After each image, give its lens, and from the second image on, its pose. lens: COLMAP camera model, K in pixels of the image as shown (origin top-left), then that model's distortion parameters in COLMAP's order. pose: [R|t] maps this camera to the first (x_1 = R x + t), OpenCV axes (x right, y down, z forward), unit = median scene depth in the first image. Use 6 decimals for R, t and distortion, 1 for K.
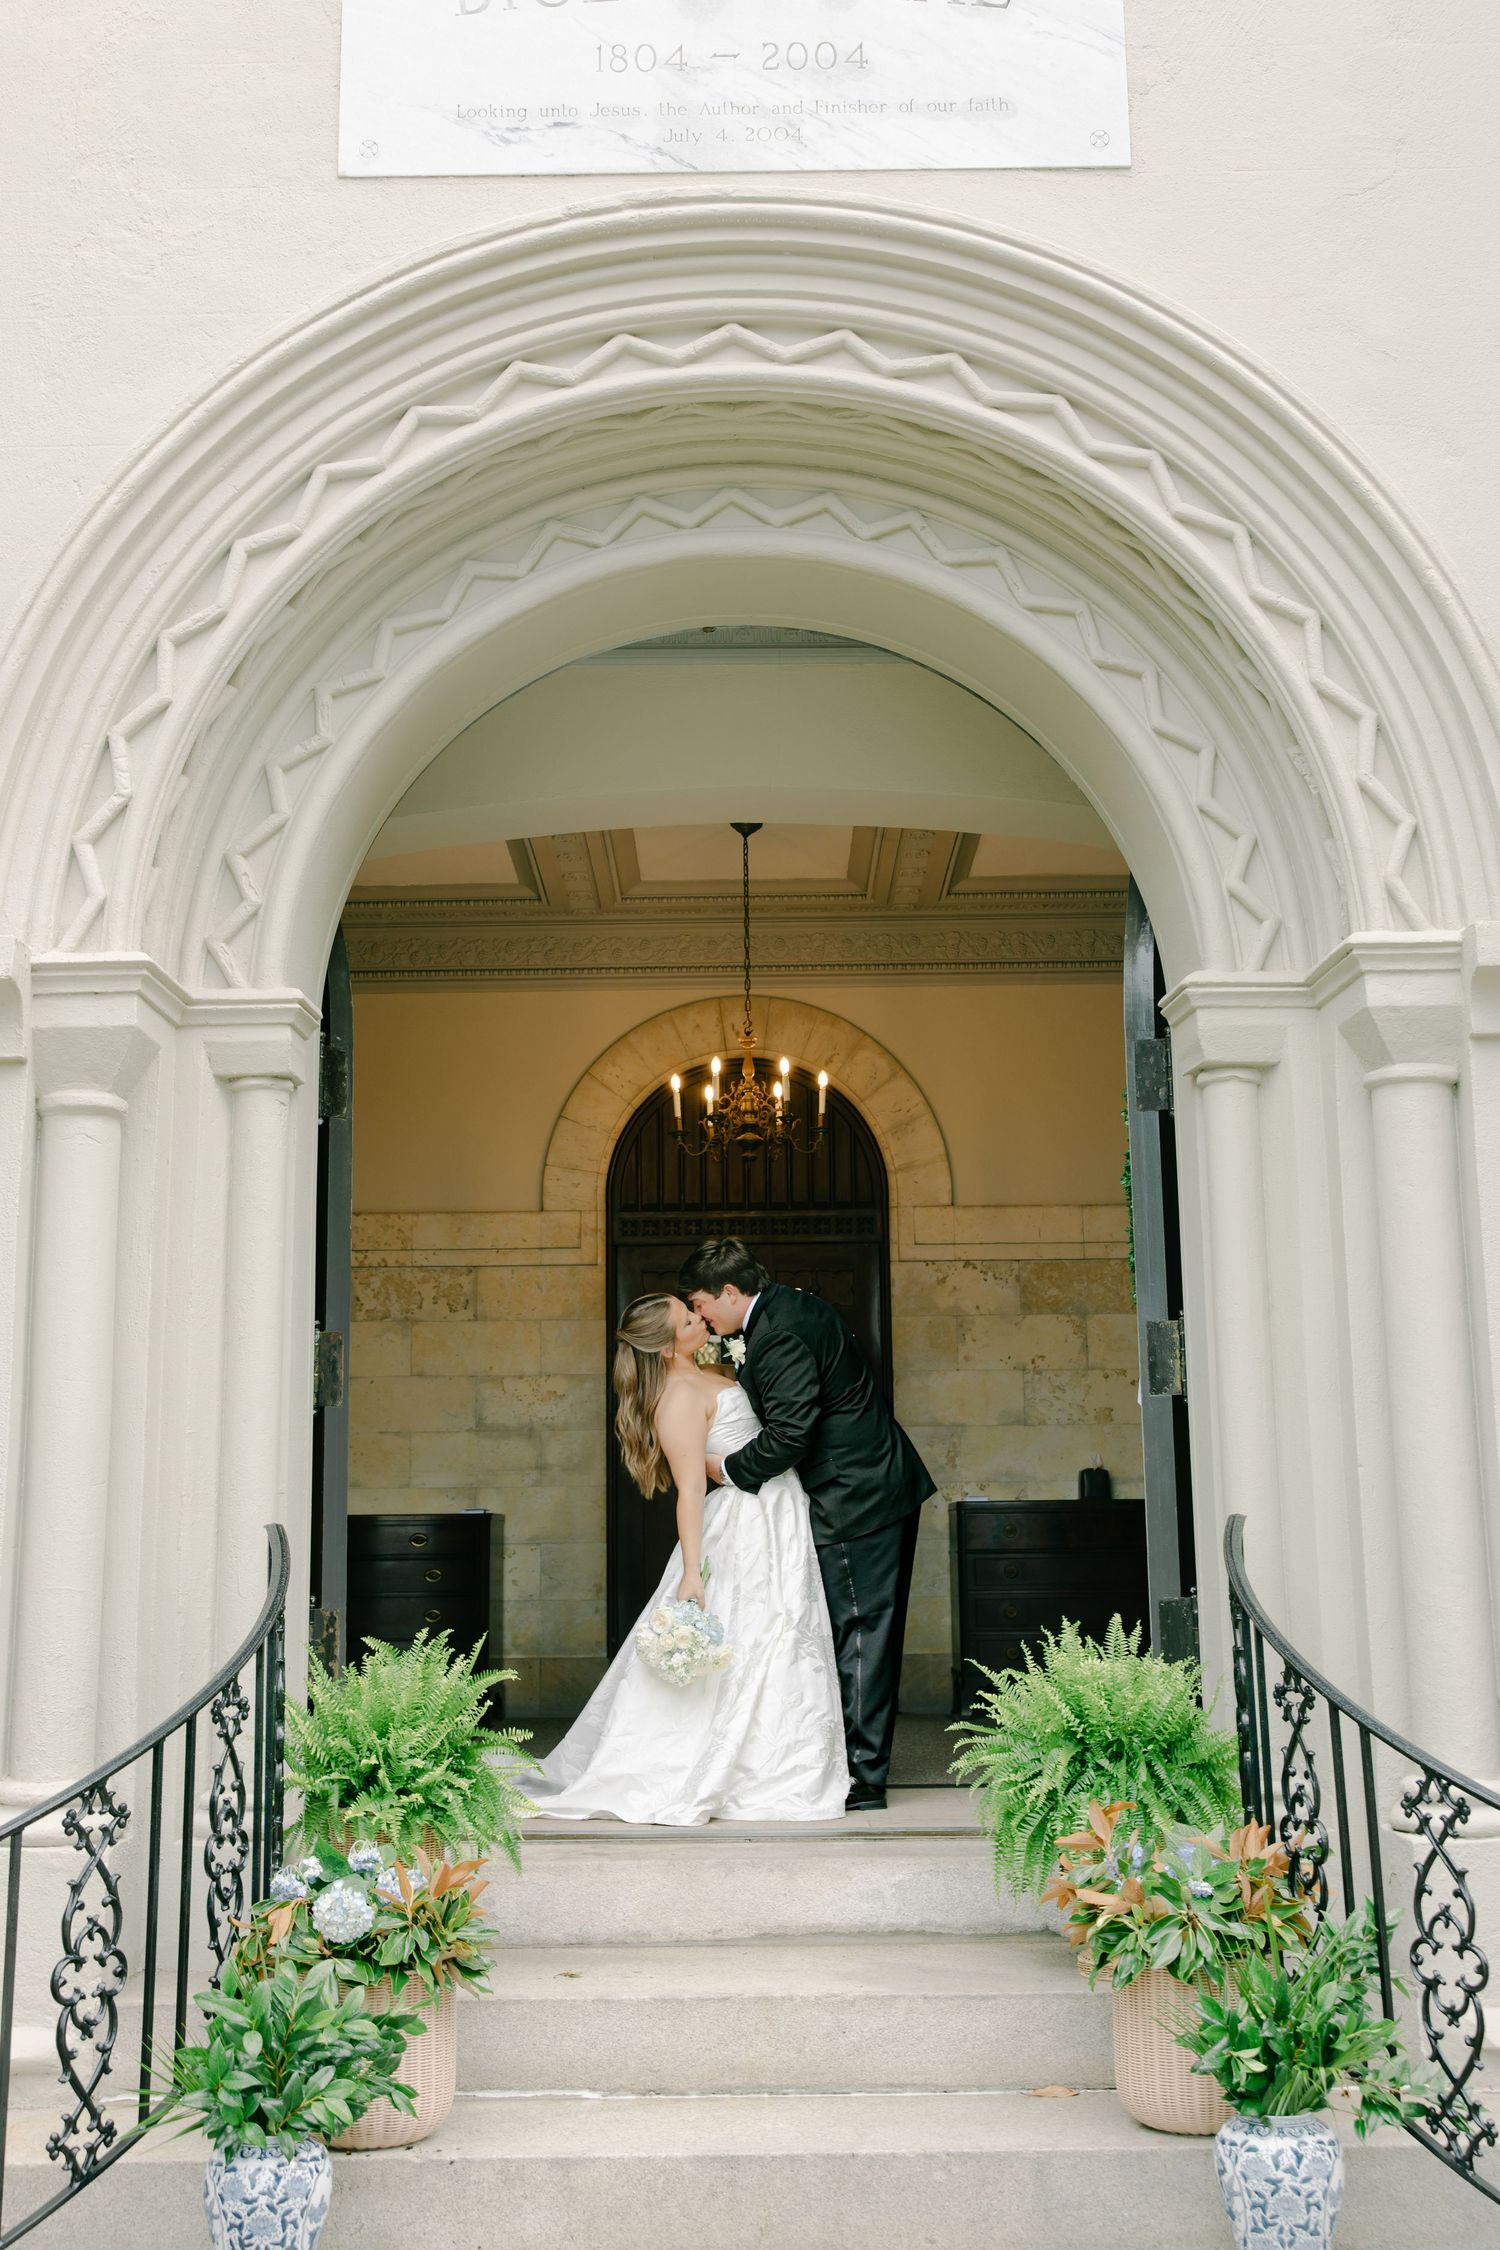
lens RADIAL K [[2575.6, 0, 711.9], [0, 2575.6, 994.9], [0, 0, 1]] dist [0.000541, 0.000000]
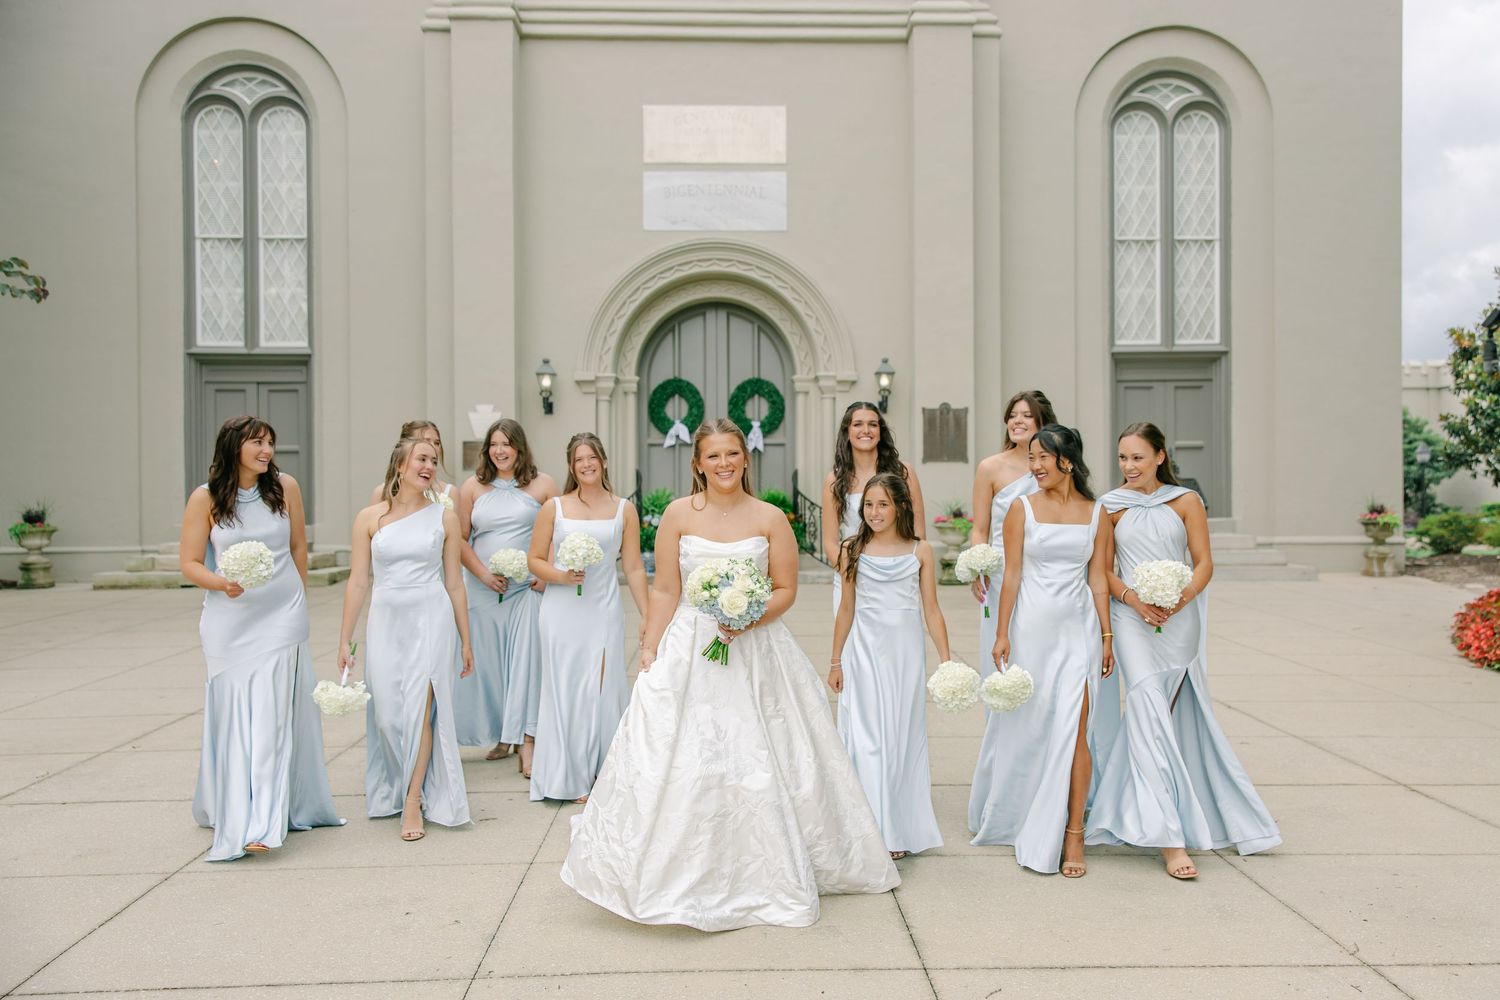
lens RADIAL K [[1980.9, 0, 758.3], [0, 1980.9, 491.4], [0, 0, 1]] dist [0.422369, 0.000000]
pose [[0.999658, 0.006303, 0.025362, -0.003806], [-0.011049, 0.981409, 0.191609, -0.588658], [-0.023682, -0.191824, 0.981144, -3.302219]]
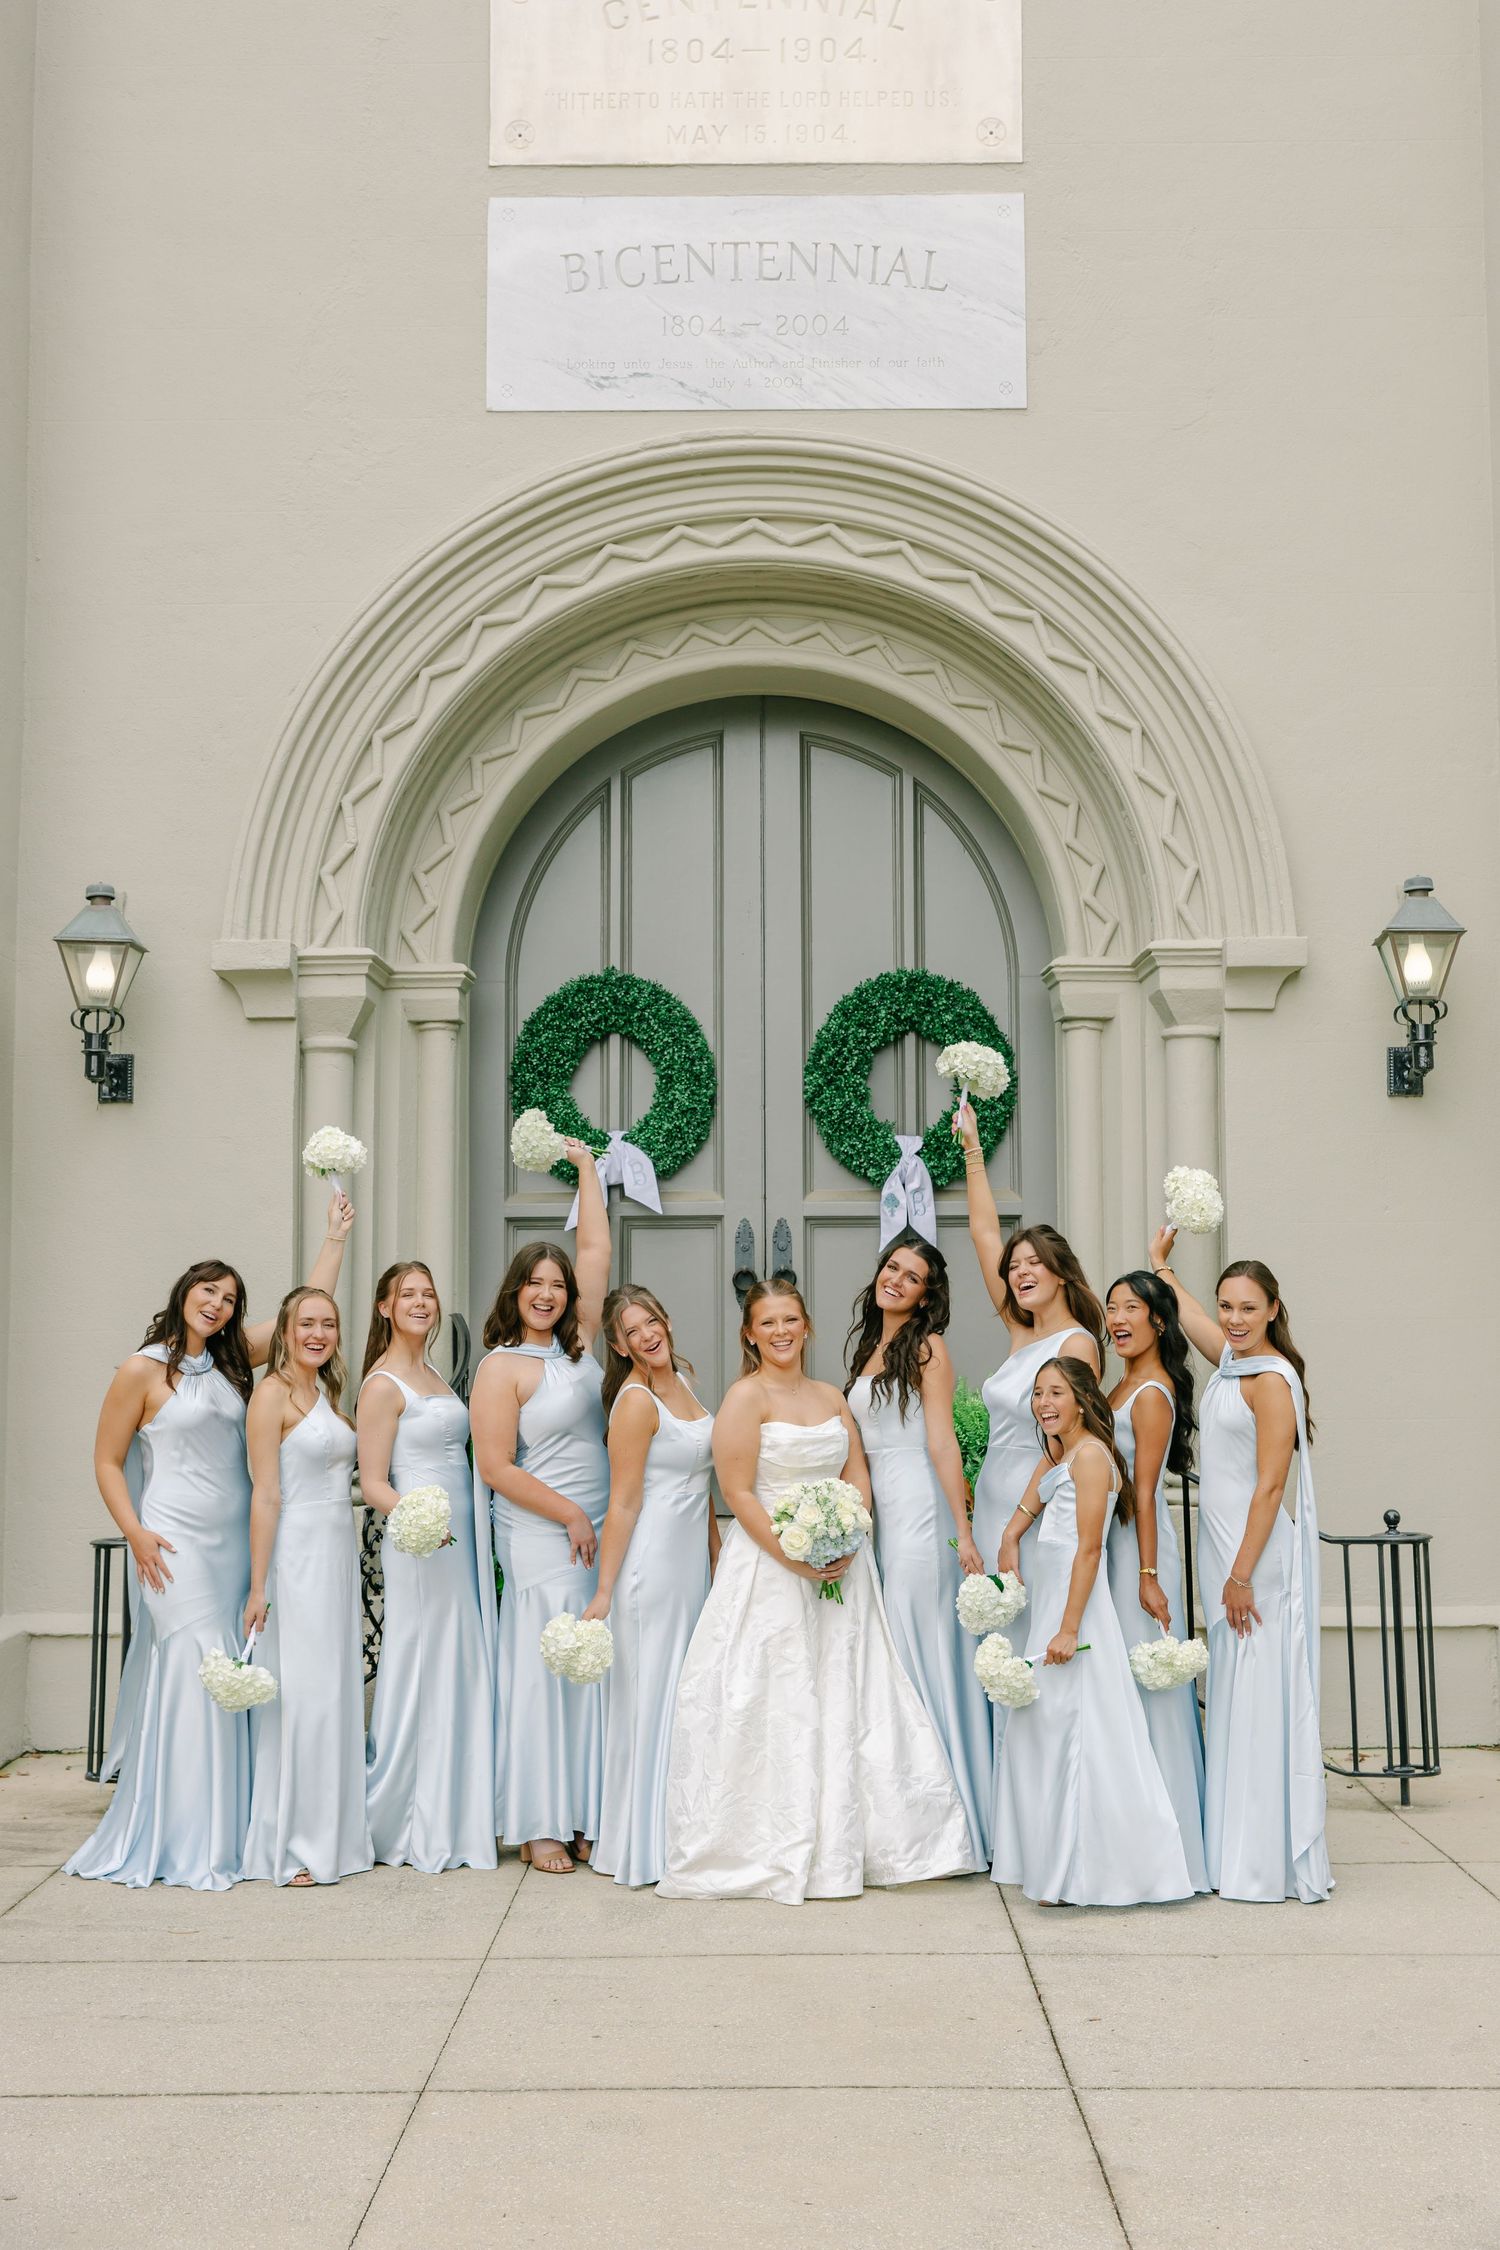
lens RADIAL K [[3338.3, 0, 800.4], [0, 3338.3, 1066.2], [0, 0, 1]] dist [-0.035755, 0.000000]
pose [[0.999939, 0.005593, 0.009485, 0.017815], [-0.006619, 0.993706, 0.111821, -0.159304], [-0.008800, -0.111877, 0.993683, -0.924152]]
